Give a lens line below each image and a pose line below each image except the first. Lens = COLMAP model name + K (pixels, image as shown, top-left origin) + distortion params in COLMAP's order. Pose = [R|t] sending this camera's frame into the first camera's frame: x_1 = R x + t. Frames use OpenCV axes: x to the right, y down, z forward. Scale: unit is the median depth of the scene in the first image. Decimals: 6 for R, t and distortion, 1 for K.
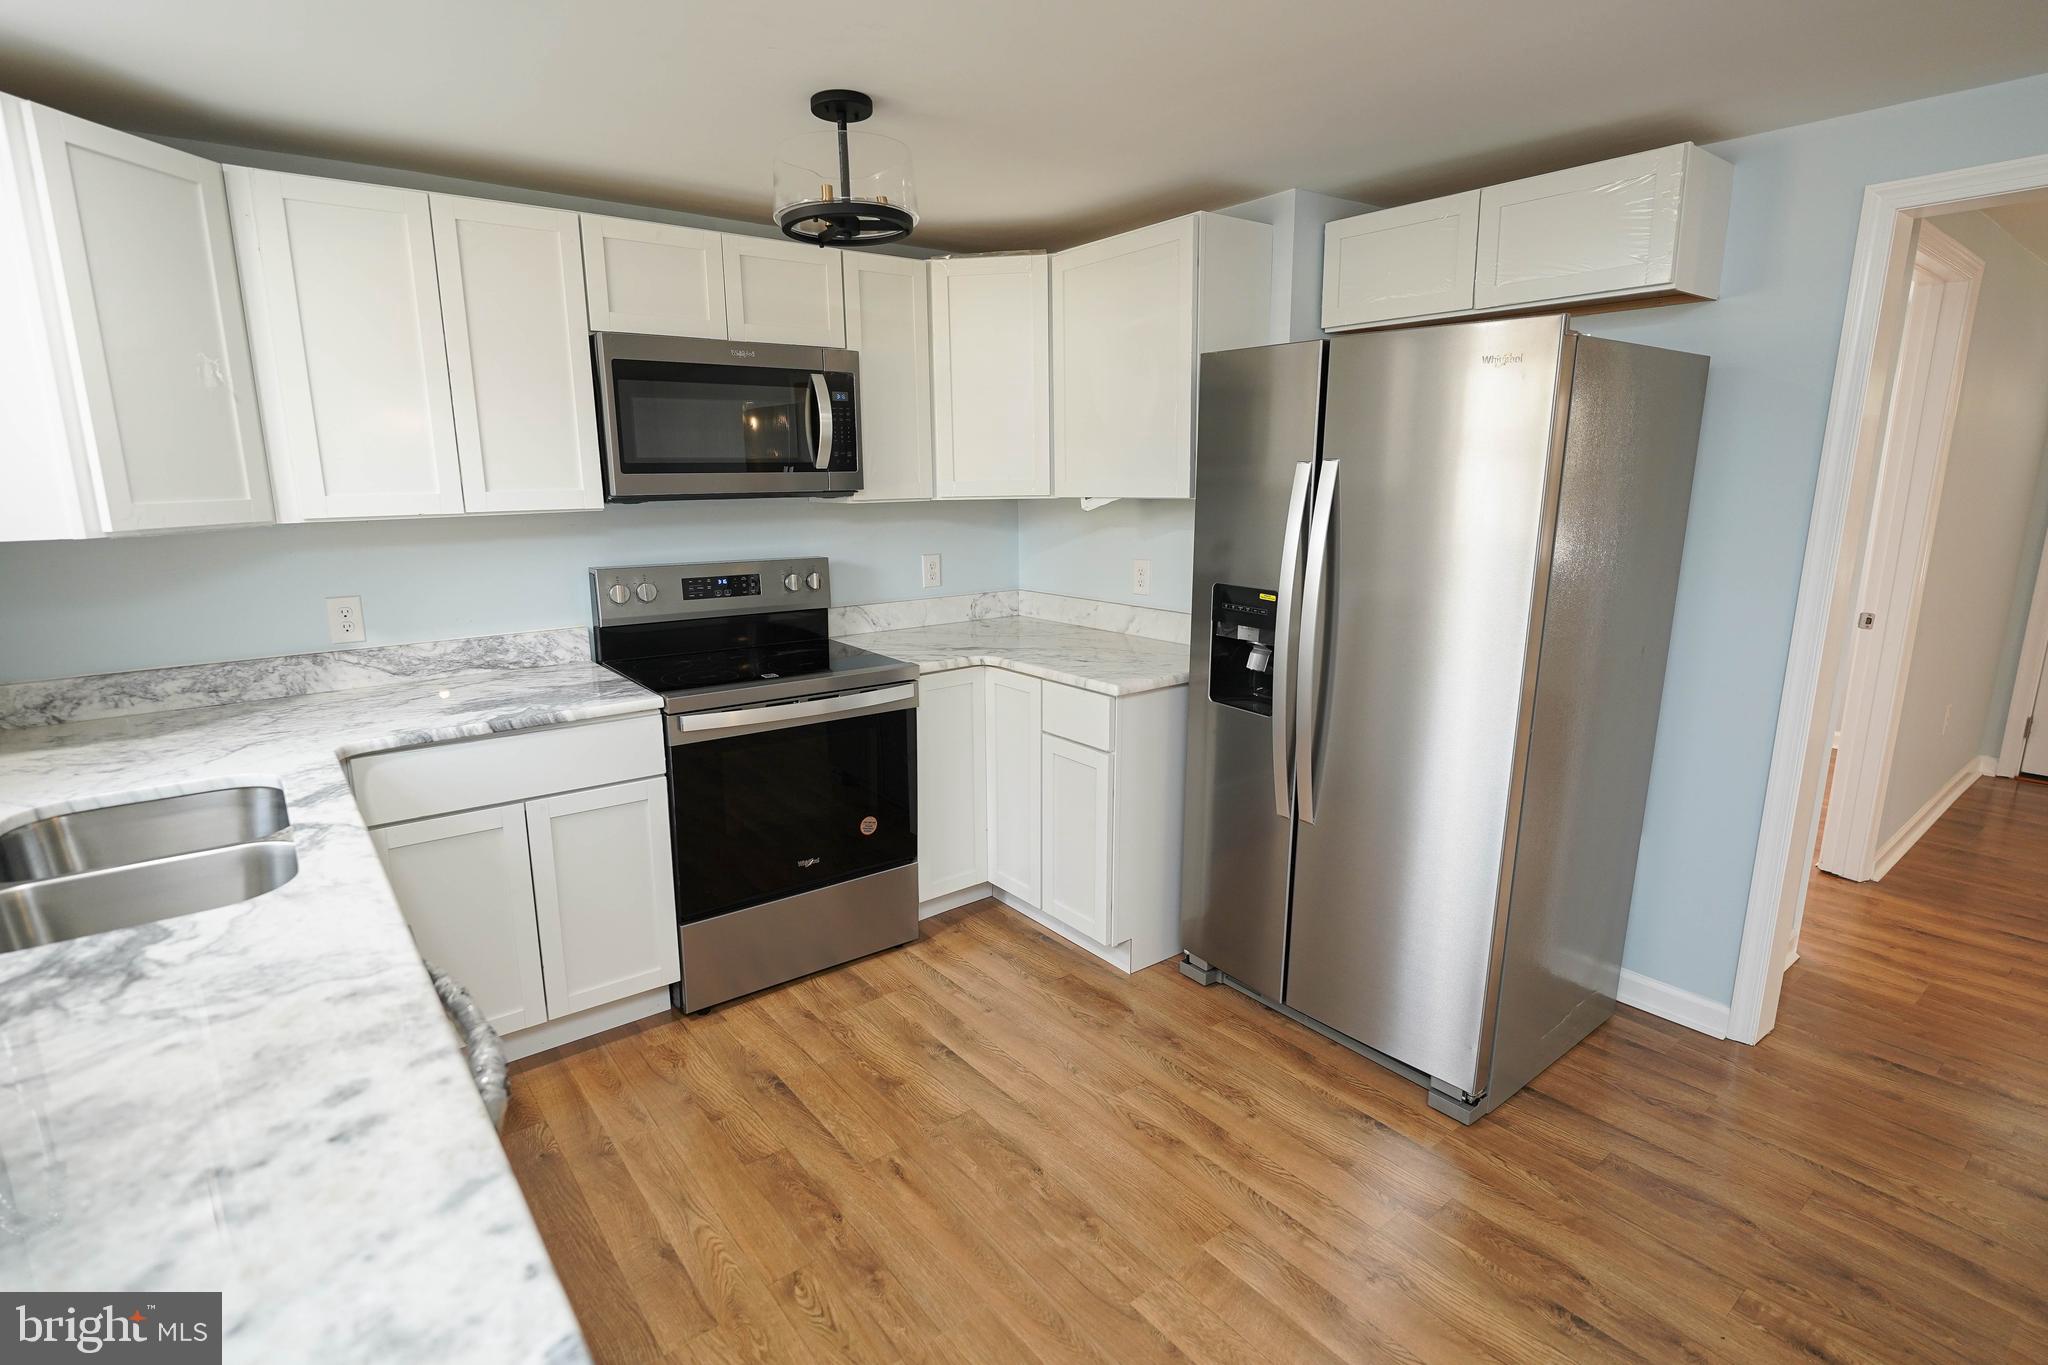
lens RADIAL K [[996.0, 0, 1004.0], [0, 996.0, 682.2], [0, 0, 1]] dist [-0.009898, -0.000476]
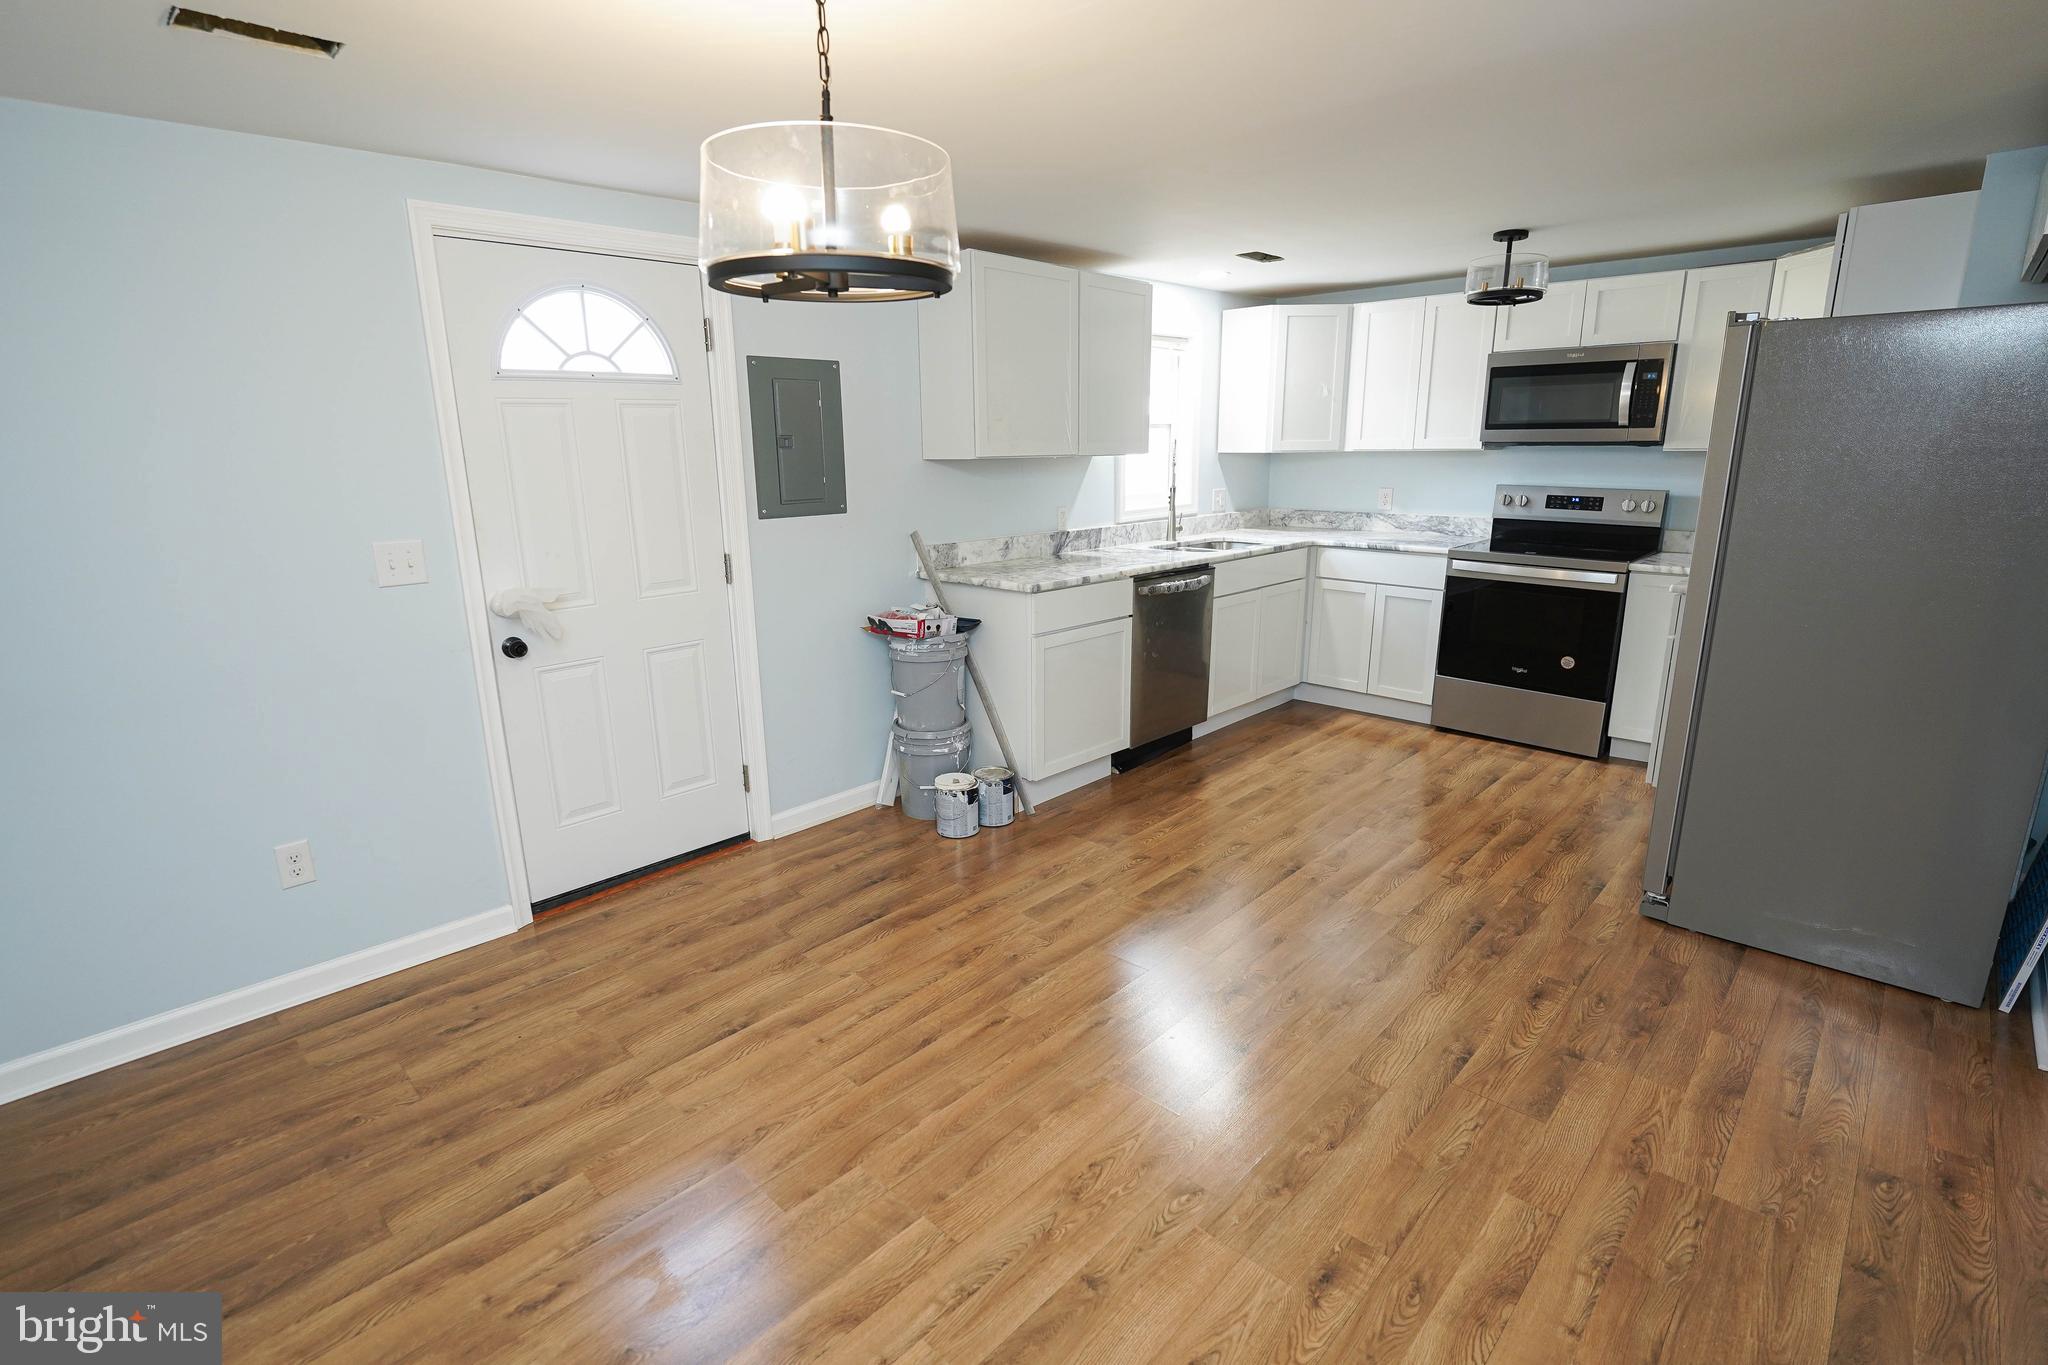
lens RADIAL K [[961.3, 0, 1011.2], [0, 961.3, 682.6], [0, 0, 1]] dist [-0.013995, -0.000087]
pose [[0.145329, 0.246169, -0.958269, 1.350973], [-0.197518, 0.956274, 0.215701, 0.030069], [0.969467, 0.157928, 0.187598, -0.112727]]
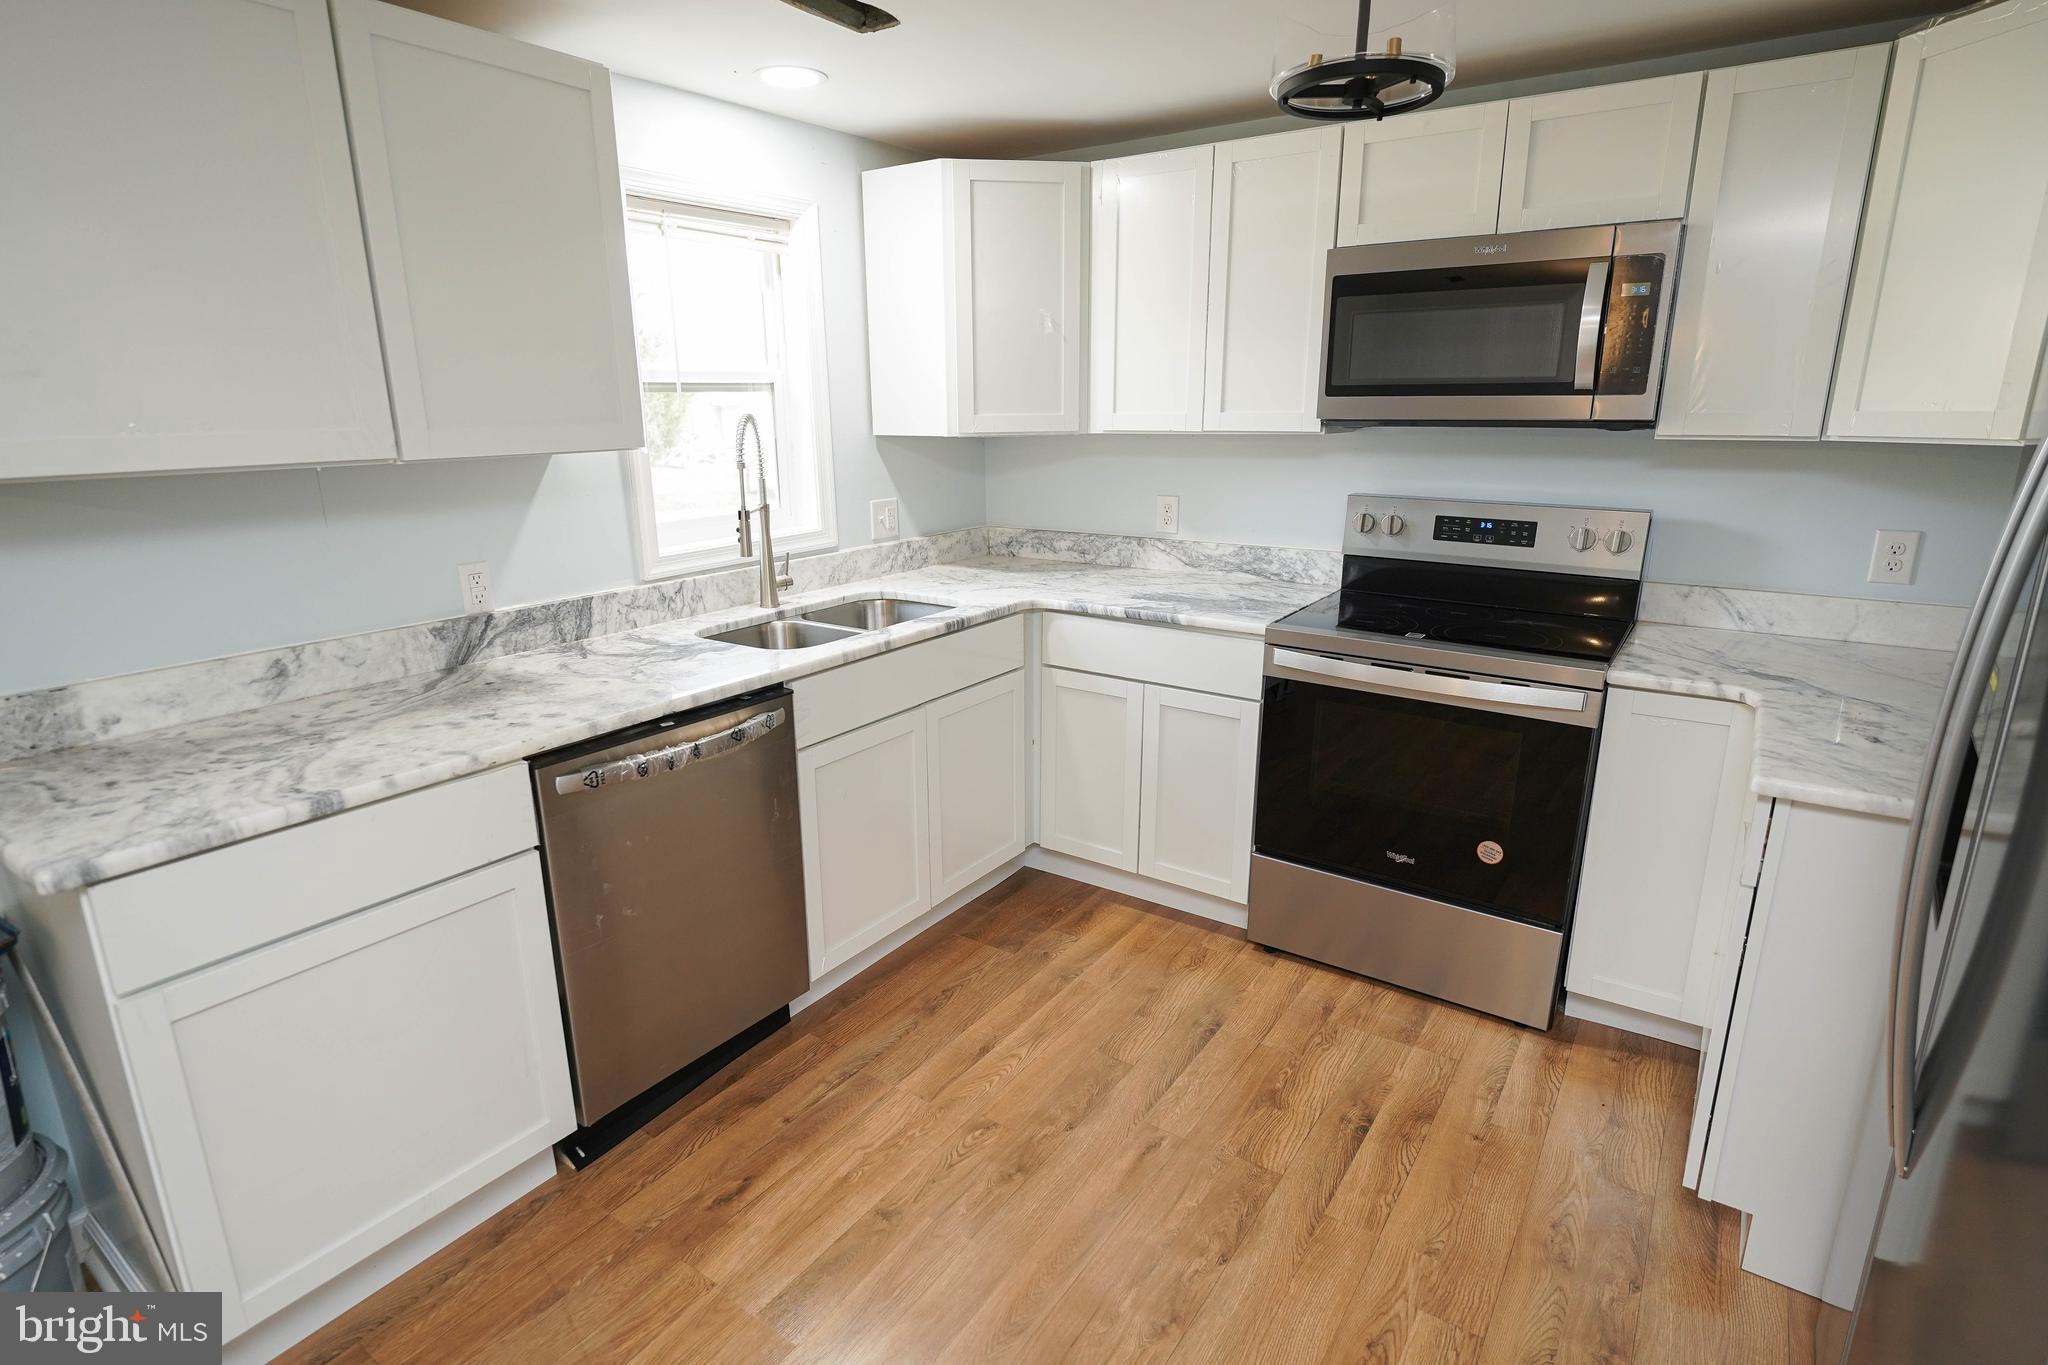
lens RADIAL K [[1043.1, 0, 1008.3], [0, 1043.1, 682.0], [0, 0, 1]] dist [0.001747, -0.008000]
pose [[0.301018, 0.255478, -0.918760, 0.552833], [-0.193391, 0.959780, 0.203523, -0.092564], [0.933803, 0.116416, 0.338318, 0.412014]]
